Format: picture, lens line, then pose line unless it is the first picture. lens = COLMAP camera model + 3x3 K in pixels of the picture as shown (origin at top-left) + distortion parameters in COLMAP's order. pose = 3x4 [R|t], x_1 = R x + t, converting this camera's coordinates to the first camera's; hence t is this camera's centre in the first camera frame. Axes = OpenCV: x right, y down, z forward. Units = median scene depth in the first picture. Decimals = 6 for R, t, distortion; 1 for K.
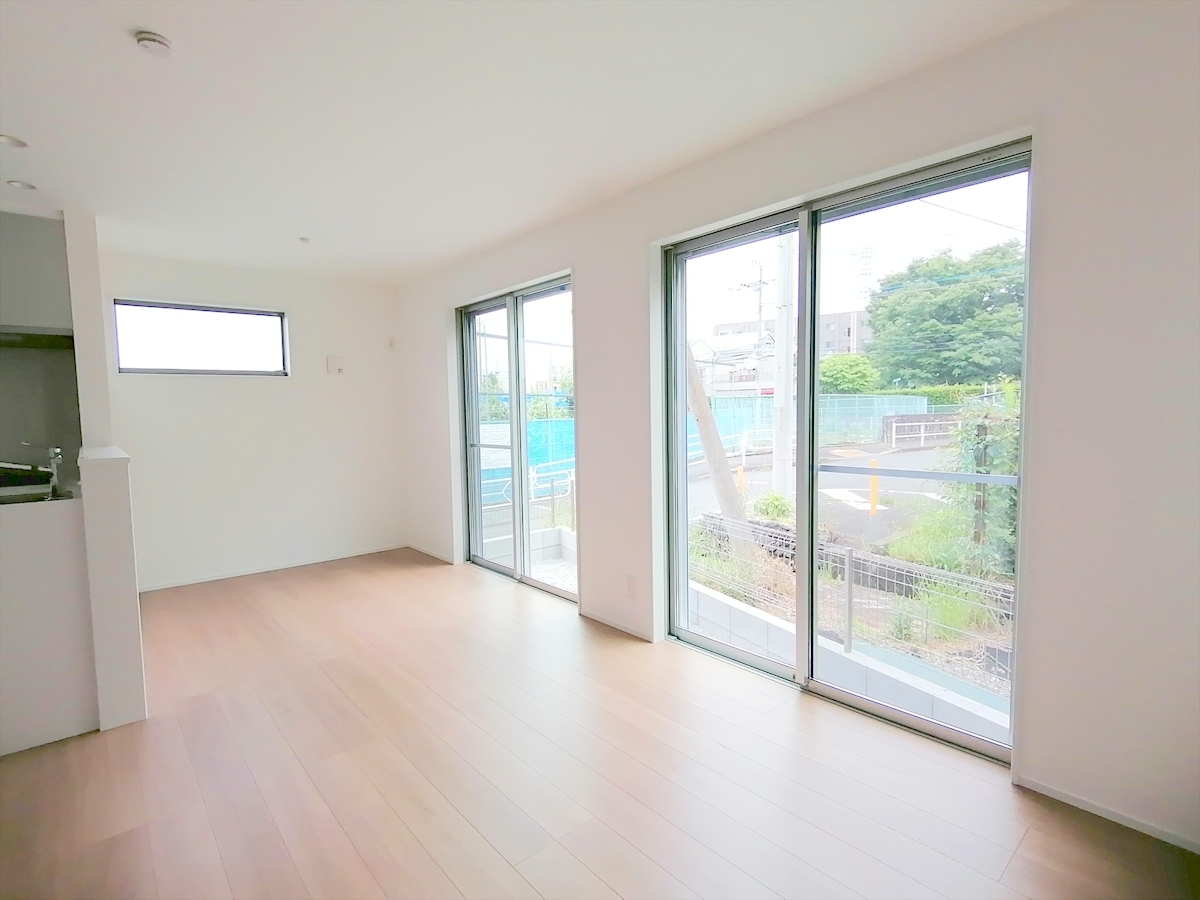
lens RADIAL K [[592.0, 0, 596.2], [0, 592.0, 447.6], [0, 0, 1]] dist [-0.004033, -0.003431]
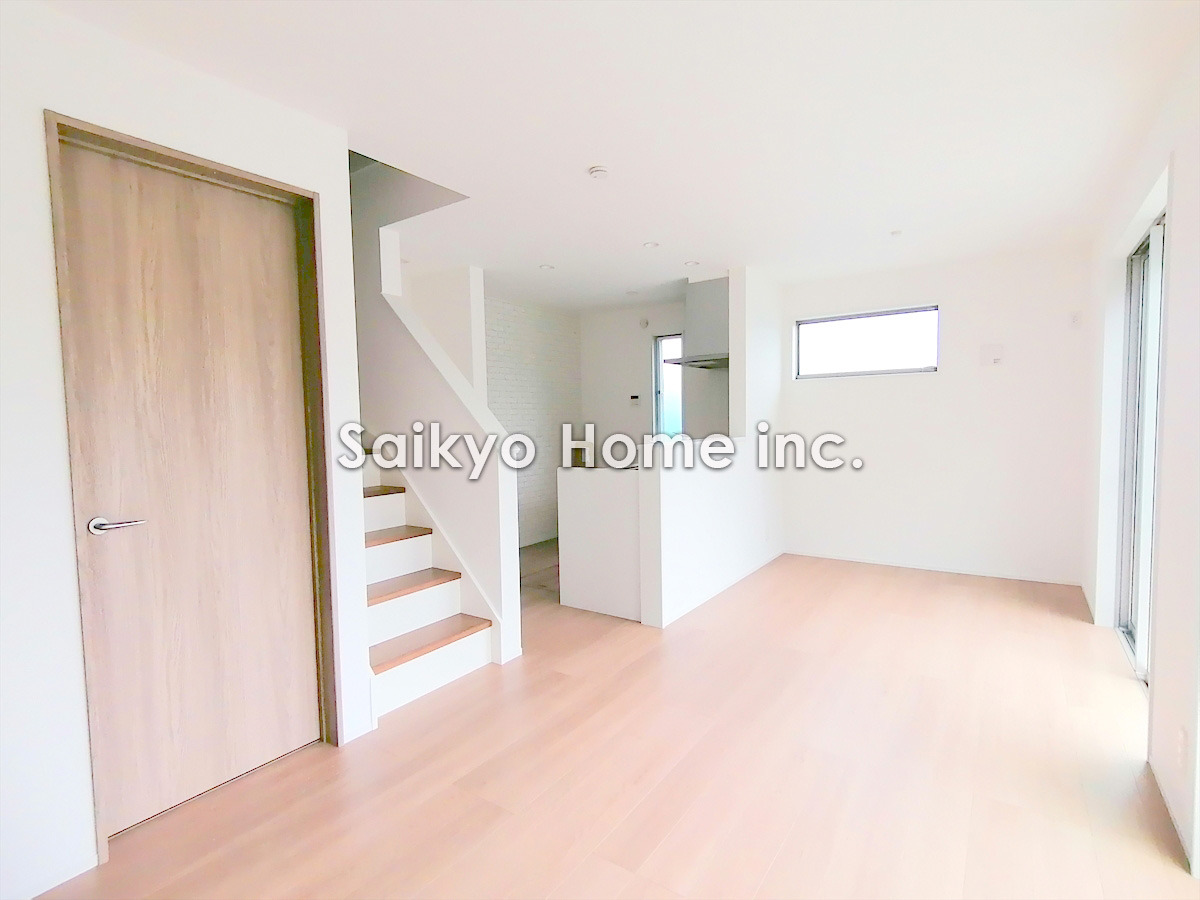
lens RADIAL K [[592.0, 0, 601.8], [0, 592.0, 452.2], [0, 0, 1]] dist [-0.004033, -0.003431]
pose [[0.234267, 0.069419, -0.969691, 0.329406], [-0.044923, 0.997155, 0.060532, -0.027635], [0.971134, 0.029381, 0.236719, 0.288362]]
